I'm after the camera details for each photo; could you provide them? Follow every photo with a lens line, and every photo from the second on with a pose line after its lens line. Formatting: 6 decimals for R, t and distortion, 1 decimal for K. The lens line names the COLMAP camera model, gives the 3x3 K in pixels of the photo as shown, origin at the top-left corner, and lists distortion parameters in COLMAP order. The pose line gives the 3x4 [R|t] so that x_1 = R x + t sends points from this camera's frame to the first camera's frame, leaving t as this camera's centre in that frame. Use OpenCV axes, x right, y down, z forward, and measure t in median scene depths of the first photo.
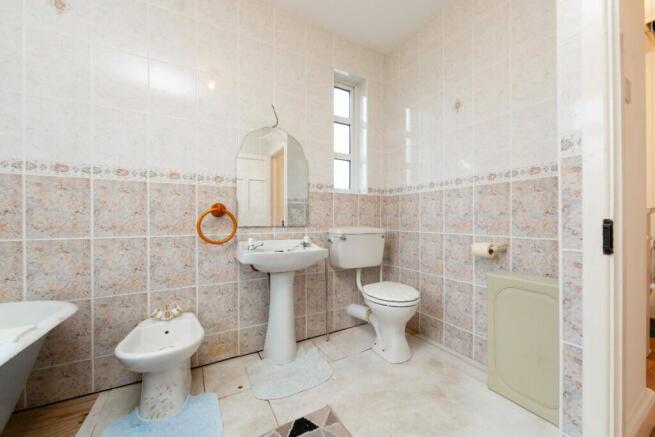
lens RADIAL K [[295.7, 0, 327.5], [0, 295.7, 218.5], [0, 0, 1]] dist [0.028575, 0.000066]
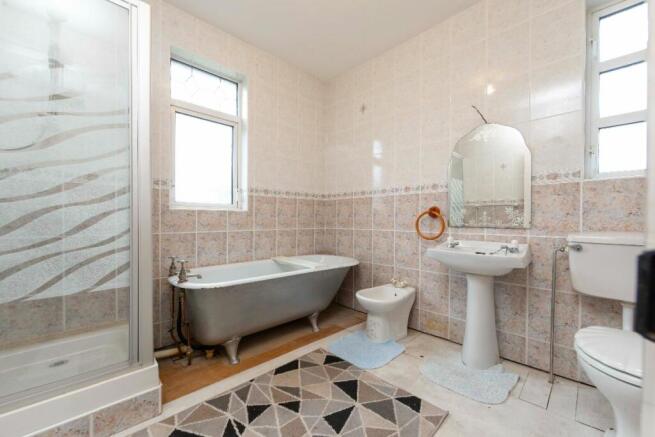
lens RADIAL K [[261.6, 0, 327.5], [0, 261.6, 218.5], [0, 0, 1]] dist [-0.018575, 0.000044]
pose [[0.183285, -0.000824, -0.983060, 0.597598], [-0.002594, 0.999996, -0.001321, 0.000716], [0.983056, 0.002792, 0.183282, 0.368132]]
